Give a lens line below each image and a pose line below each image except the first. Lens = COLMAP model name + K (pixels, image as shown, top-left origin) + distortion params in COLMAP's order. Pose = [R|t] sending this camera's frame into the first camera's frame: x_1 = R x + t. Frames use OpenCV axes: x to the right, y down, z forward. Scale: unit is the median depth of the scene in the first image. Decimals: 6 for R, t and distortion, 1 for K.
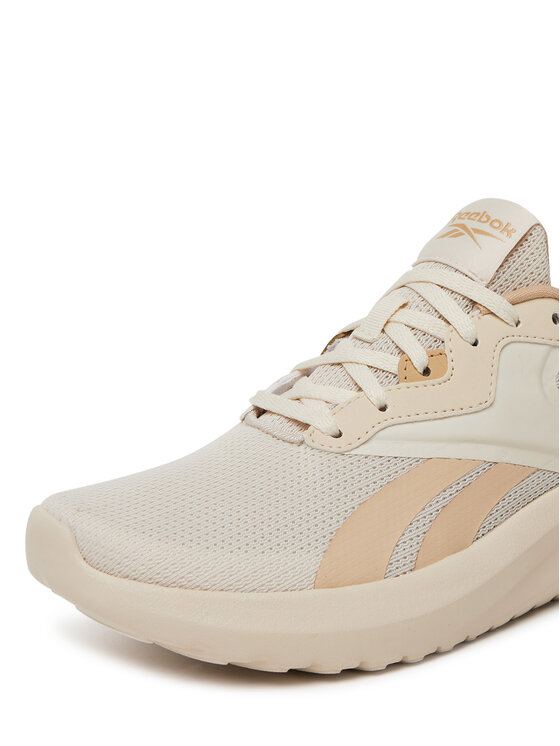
lens RADIAL K [[1612.9, 0, 280.3], [0, 1612.9, 373.2], [0, 0, 1]] dist [-0.038394, 0.000000]
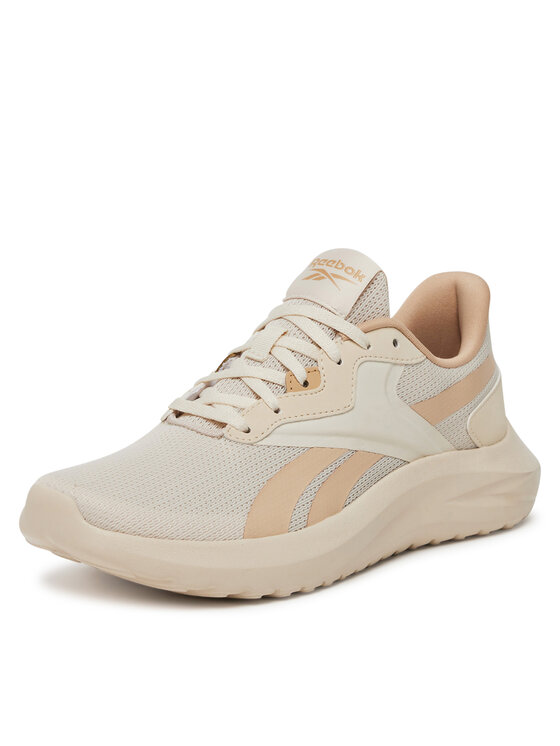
lens RADIAL K [[2193.2, 0, 280.0], [0, 2193.2, 372.9], [0, 0, 1]] dist [-0.086857, 0.000000]
pose [[0.983464, -0.002781, 0.181081, -0.262616], [0.001885, 0.999985, 0.005122, -0.019517], [-0.181093, -0.004696, 0.983455, -0.800608]]
